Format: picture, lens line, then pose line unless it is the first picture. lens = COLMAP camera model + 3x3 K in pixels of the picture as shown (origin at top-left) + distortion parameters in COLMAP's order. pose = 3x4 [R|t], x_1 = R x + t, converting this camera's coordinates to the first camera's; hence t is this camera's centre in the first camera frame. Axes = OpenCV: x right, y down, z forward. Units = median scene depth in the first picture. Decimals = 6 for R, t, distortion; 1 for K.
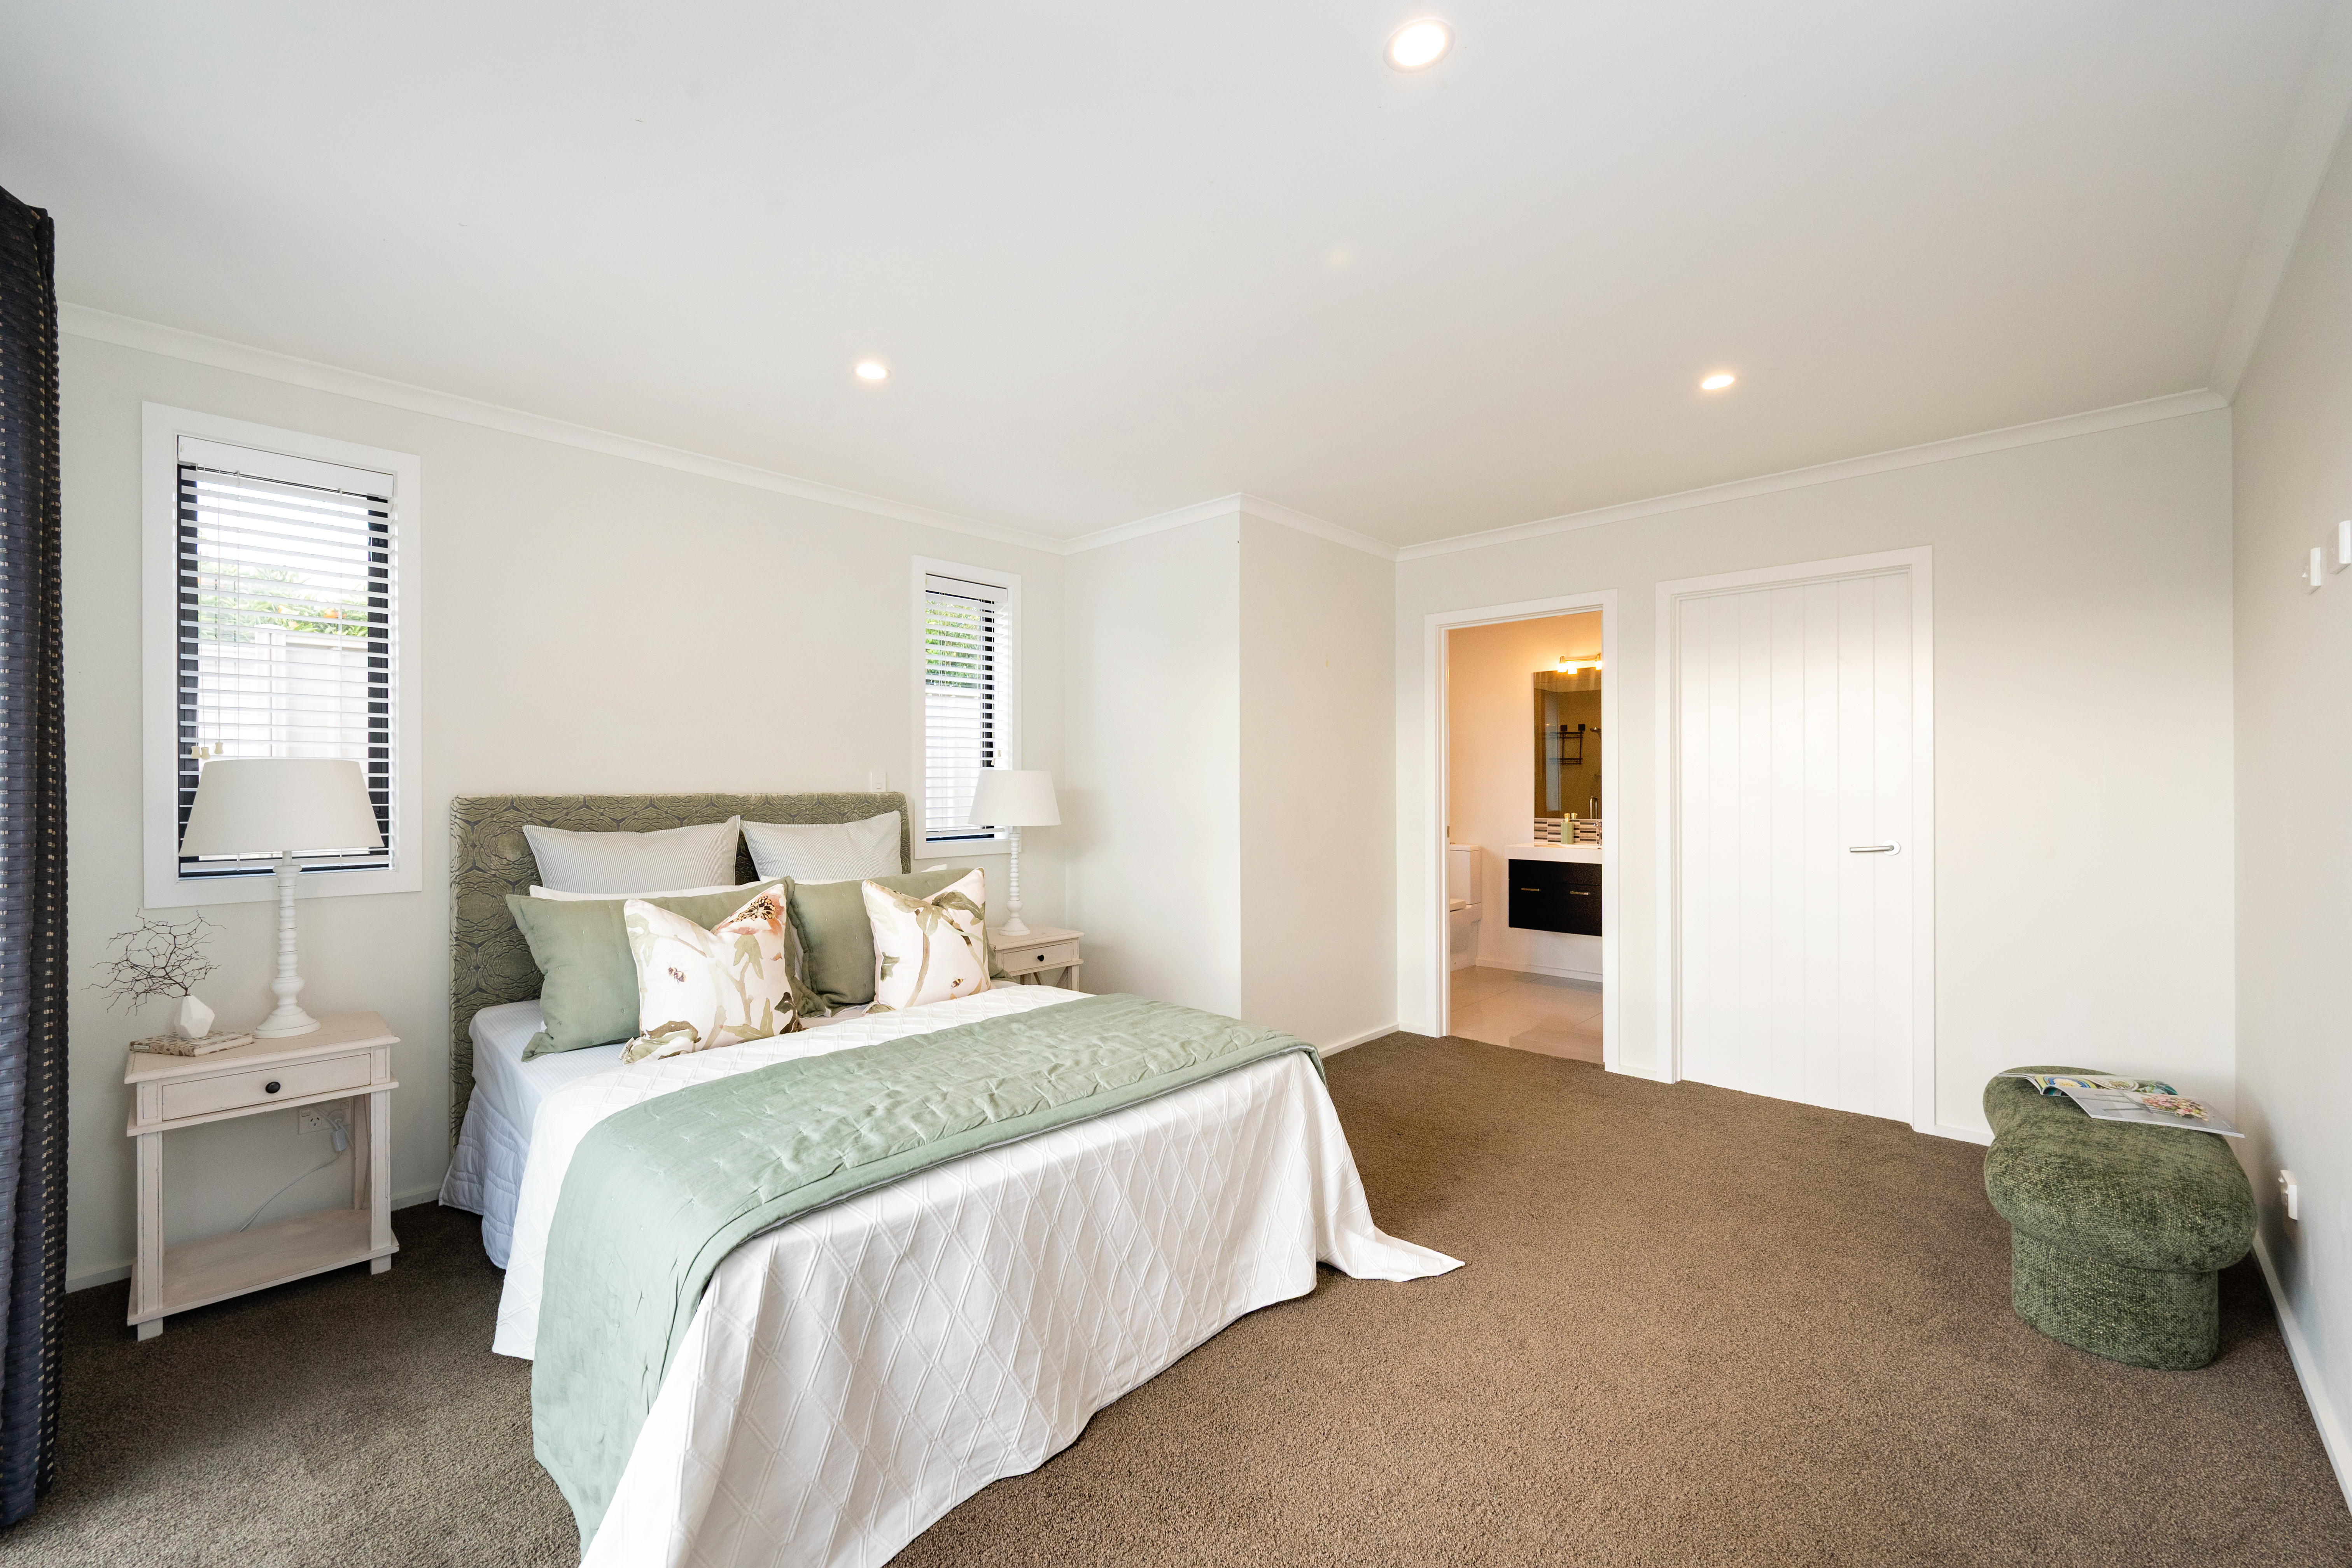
lens RADIAL K [[955.6, 0, 1170.4], [0, 955.6, 782.4], [0, 0, 1]] dist [-0.013736, -0.000551]
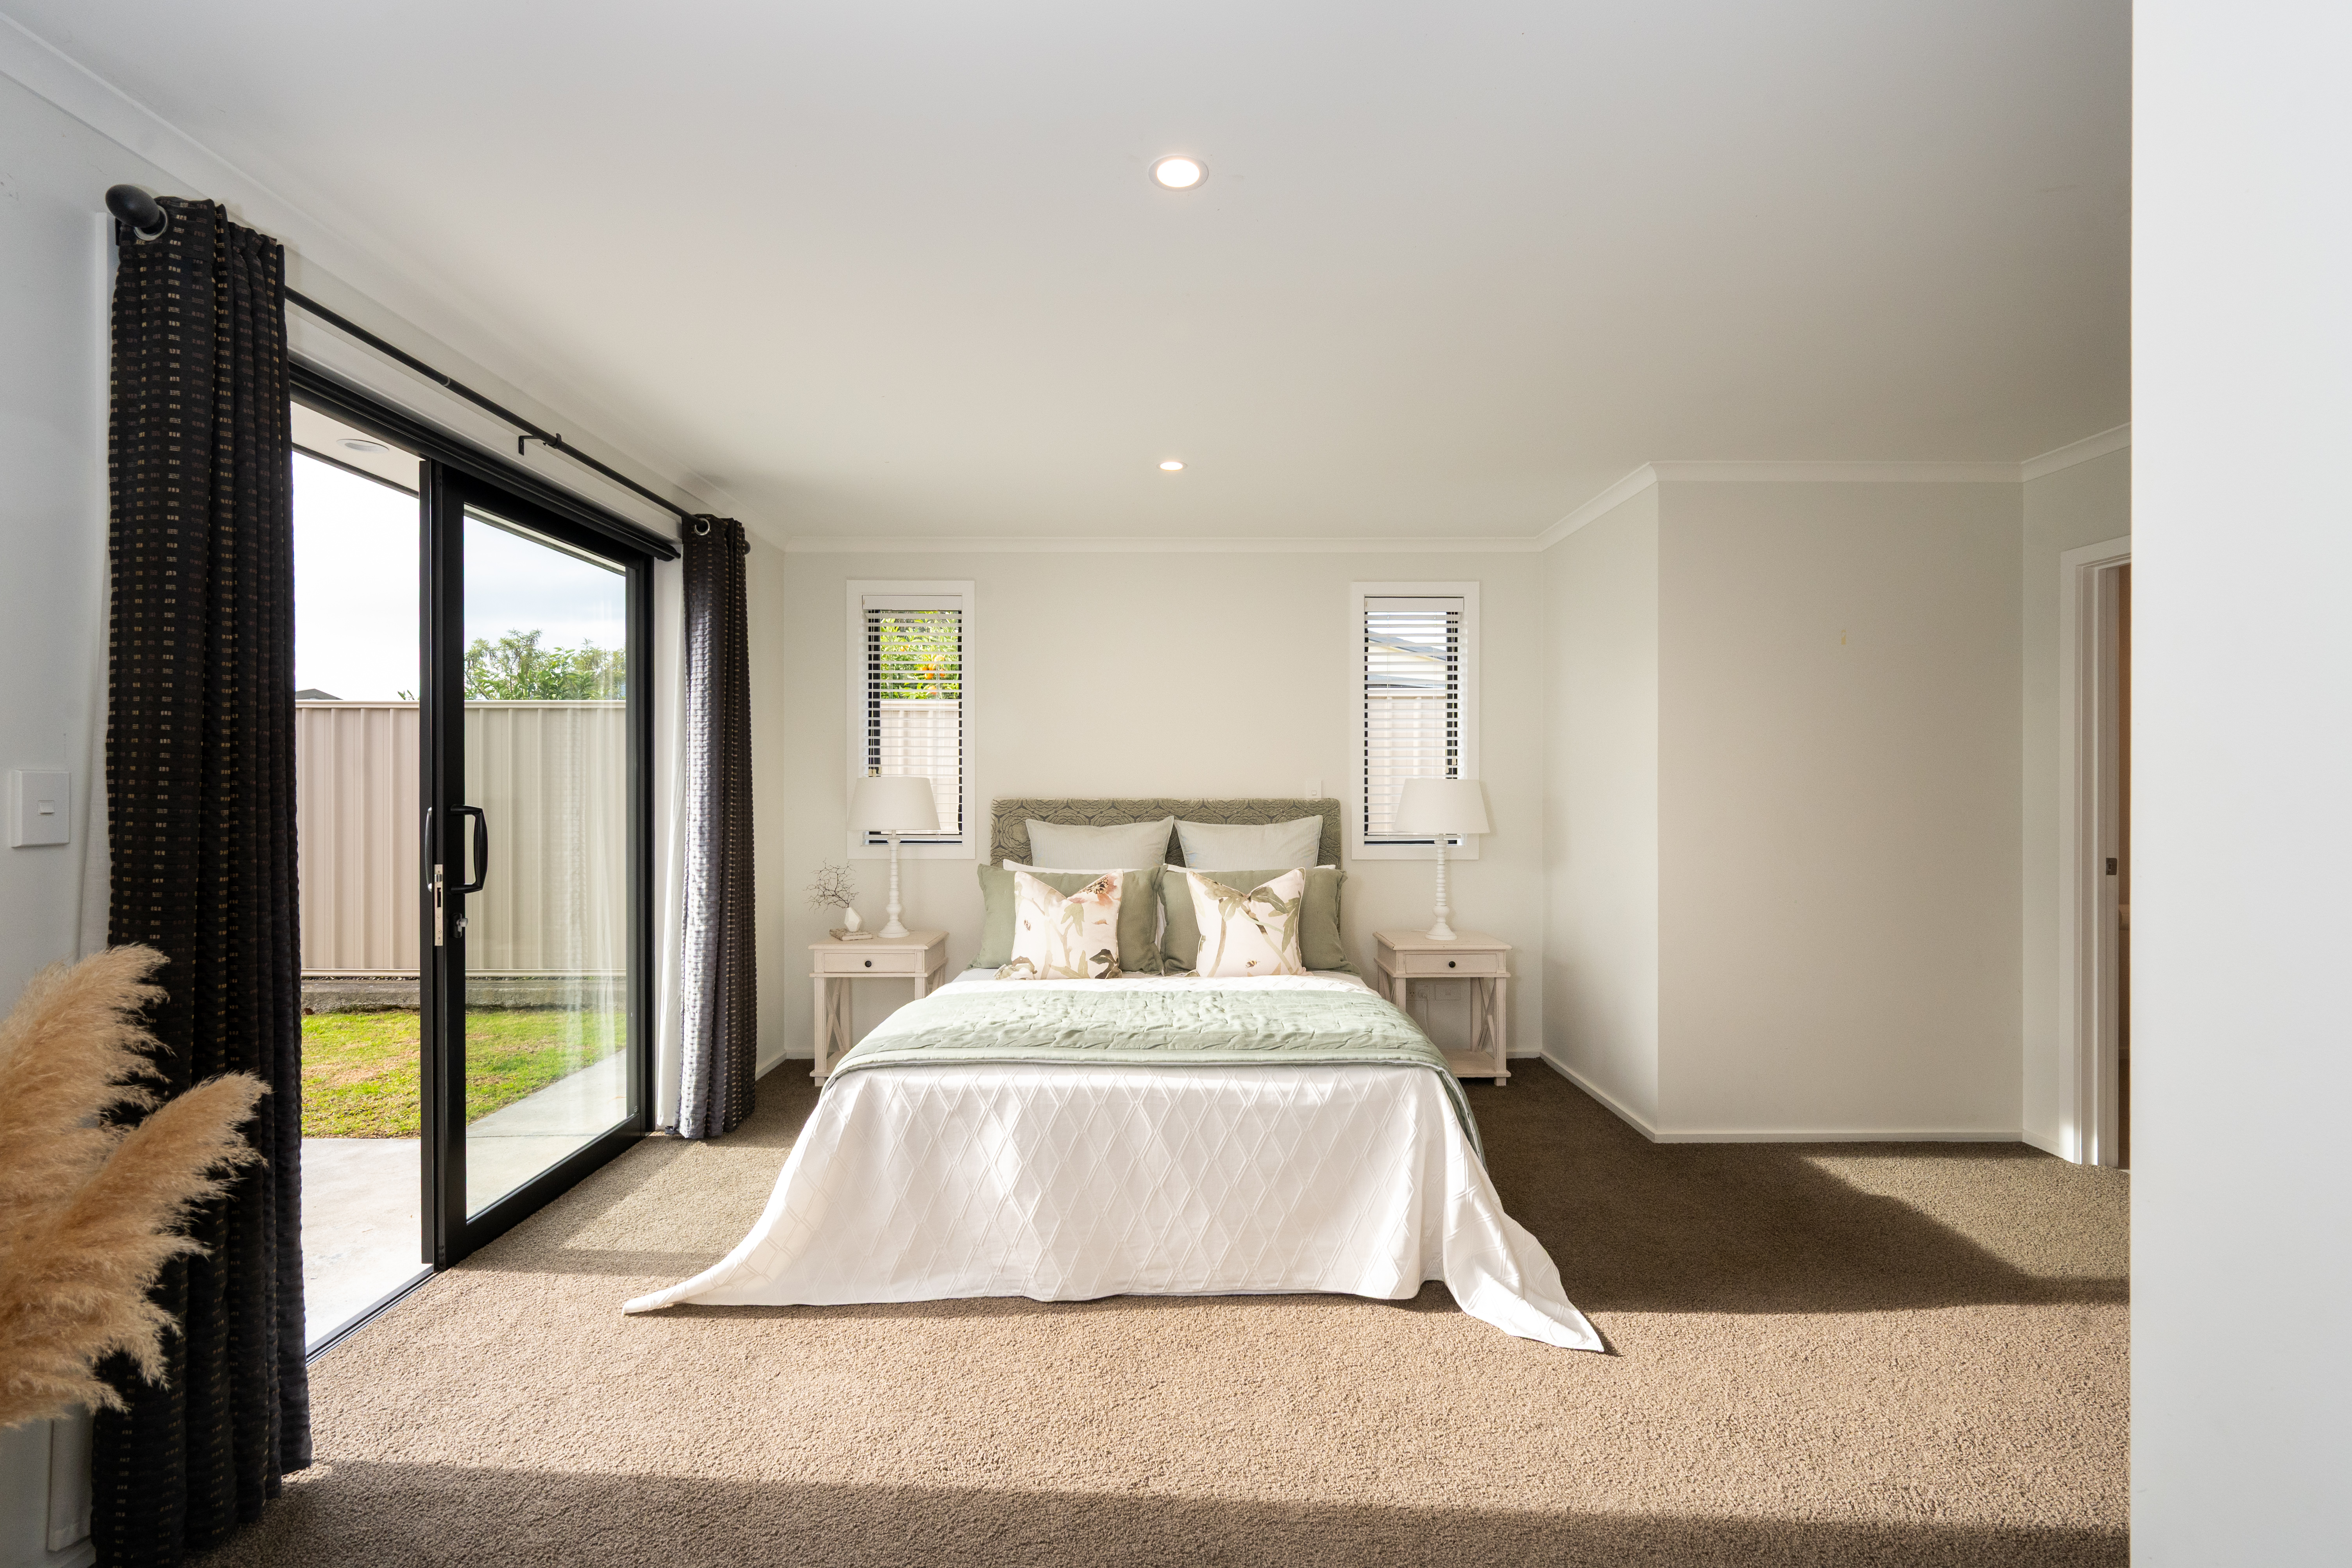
lens RADIAL K [[986.1, 0, 1180.0], [0, 986.1, 782.2], [0, 0, 1]] dist [0.000312, -0.000003]
pose [[0.714457, 0.004695, -0.699663, 0.763896], [-0.001340, 0.999985, 0.005342, -0.028145], [0.699678, -0.002879, 0.714453, 0.088823]]
